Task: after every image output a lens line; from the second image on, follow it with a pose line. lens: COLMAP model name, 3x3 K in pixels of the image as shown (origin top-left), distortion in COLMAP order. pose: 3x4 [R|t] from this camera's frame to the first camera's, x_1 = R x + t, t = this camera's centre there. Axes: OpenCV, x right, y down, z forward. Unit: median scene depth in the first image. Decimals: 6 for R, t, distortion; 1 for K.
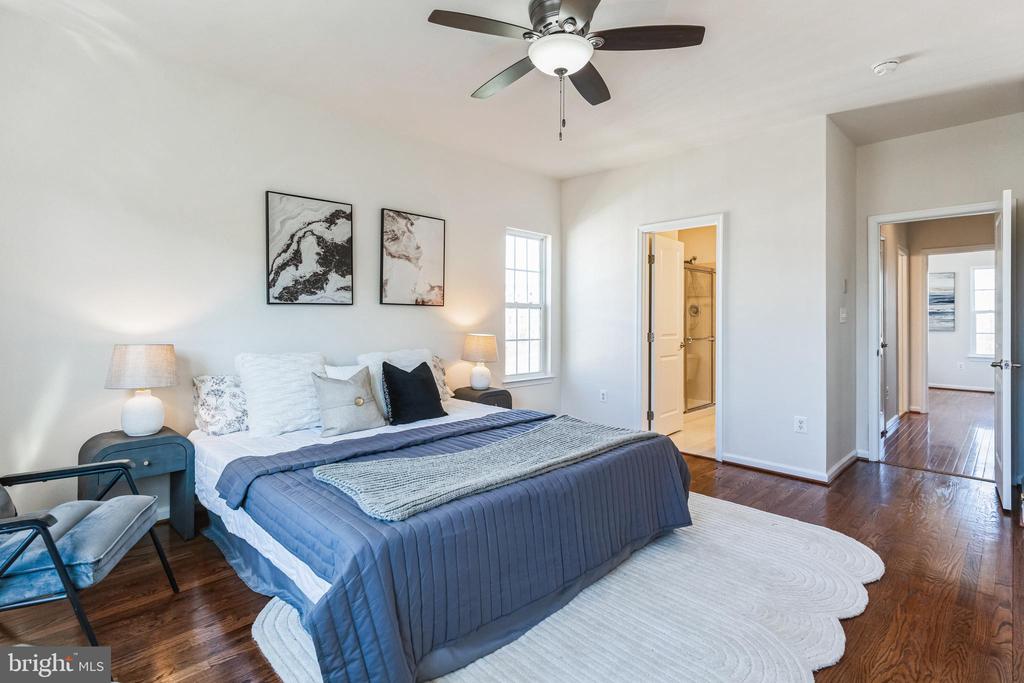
lens RADIAL K [[499.4, 0, 490.5], [0, 499.4, 319.8], [0, 0, 1]] dist [0.009132, -0.002908]
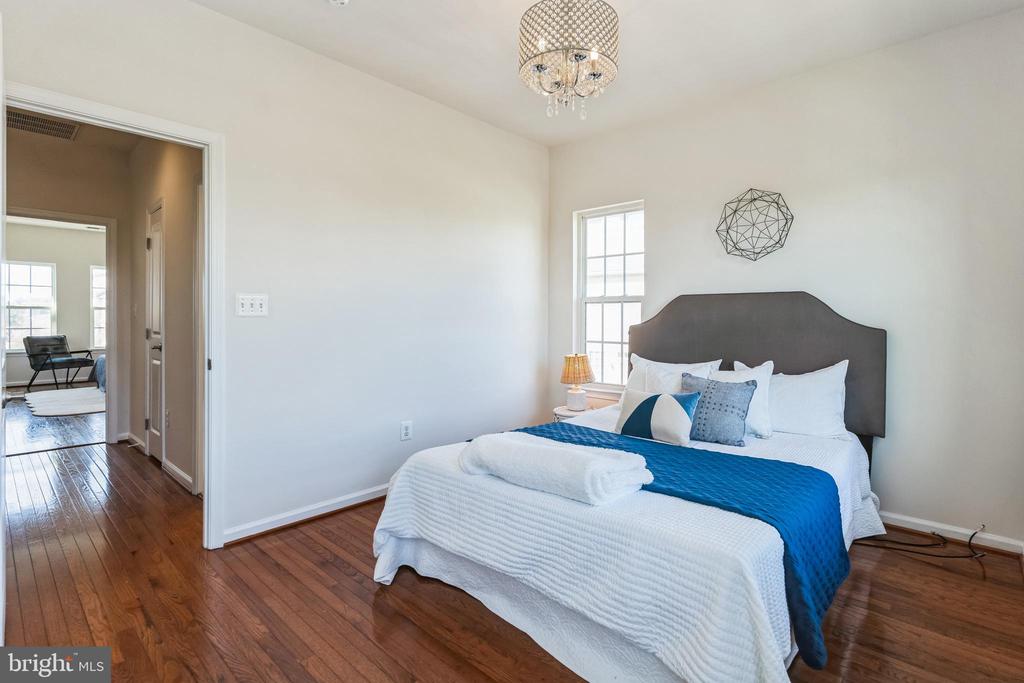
lens RADIAL K [[499.4, 0, 542.3], [0, 499.4, 330.1], [0, 0, 1]] dist [0.009132, -0.002908]
pose [[0.060965, 0.017765, -0.997982, 1.183783], [-0.001296, 0.999842, 0.017718, 0.009094], [0.998139, 0.000214, 0.060978, 1.165299]]
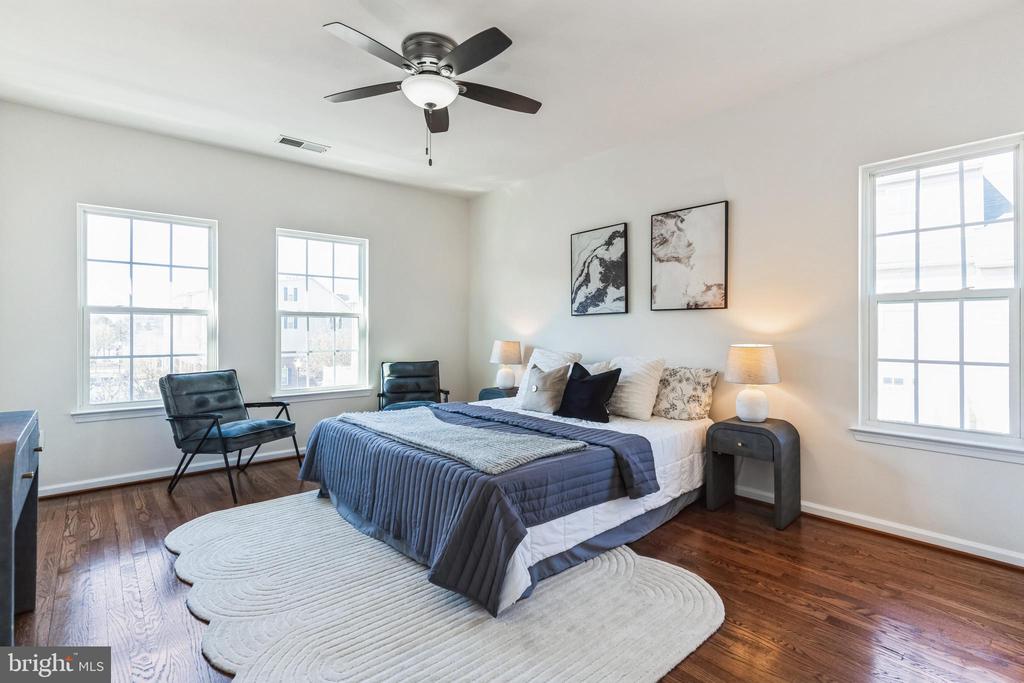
lens RADIAL K [[499.4, 0, 521.3], [0, 499.4, 327.3], [0, 0, 1]] dist [0.009132, -0.002908]
pose [[-0.051844, -0.004041, -0.998647, 0.841930], [0.006341, 0.999970, -0.004376, 0.005328], [0.998635, -0.006559, -0.051817, 0.826217]]
